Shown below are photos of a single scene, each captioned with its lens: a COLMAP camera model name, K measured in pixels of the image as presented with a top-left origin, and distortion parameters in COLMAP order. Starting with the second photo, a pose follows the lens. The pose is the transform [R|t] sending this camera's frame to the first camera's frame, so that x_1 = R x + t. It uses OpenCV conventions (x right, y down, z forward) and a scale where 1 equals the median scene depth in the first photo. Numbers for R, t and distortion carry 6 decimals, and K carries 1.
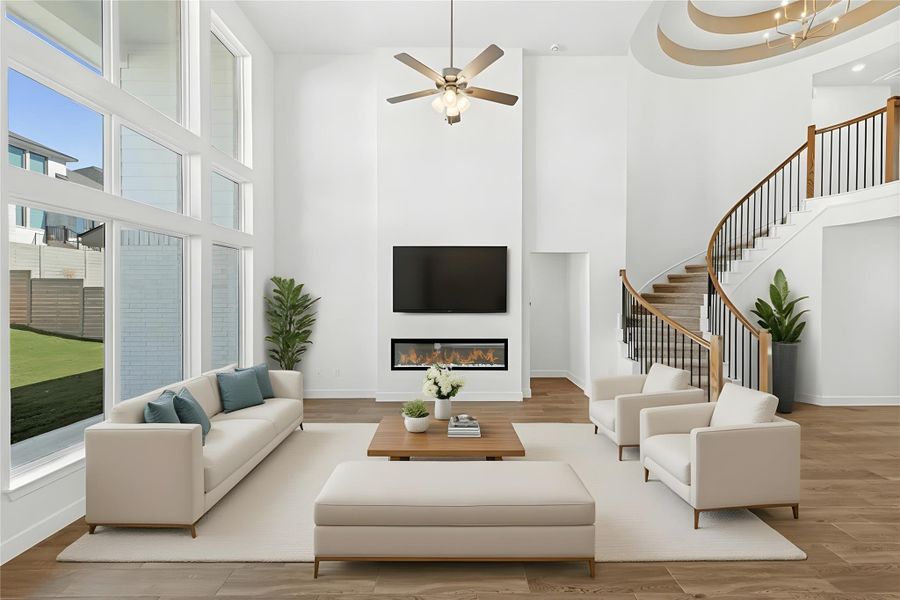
lens RADIAL K [[371.5, 0, 456.2], [0, 371.5, 298.0], [0, 0, 1]] dist [0.008065, 0.000073]
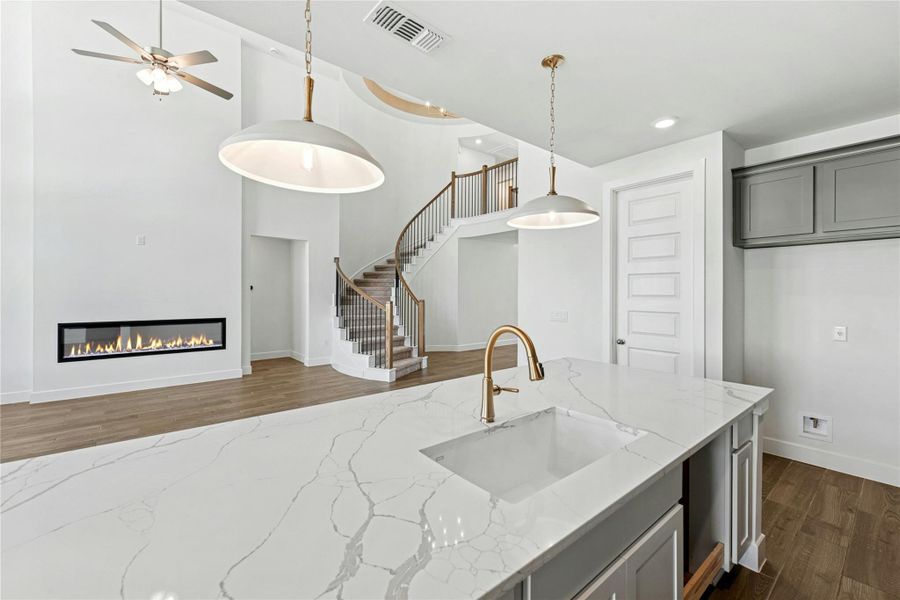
lens RADIAL K [[371.5, 0, 456.2], [0, 371.5, 298.0], [0, 0, 1]] dist [0.008065, 0.000073]
pose [[0.770168, -0.006857, 0.637804, -0.025435], [-0.000288, 0.999938, 0.011097, 0.043954], [-0.637841, -0.008730, 0.770119, -0.190237]]
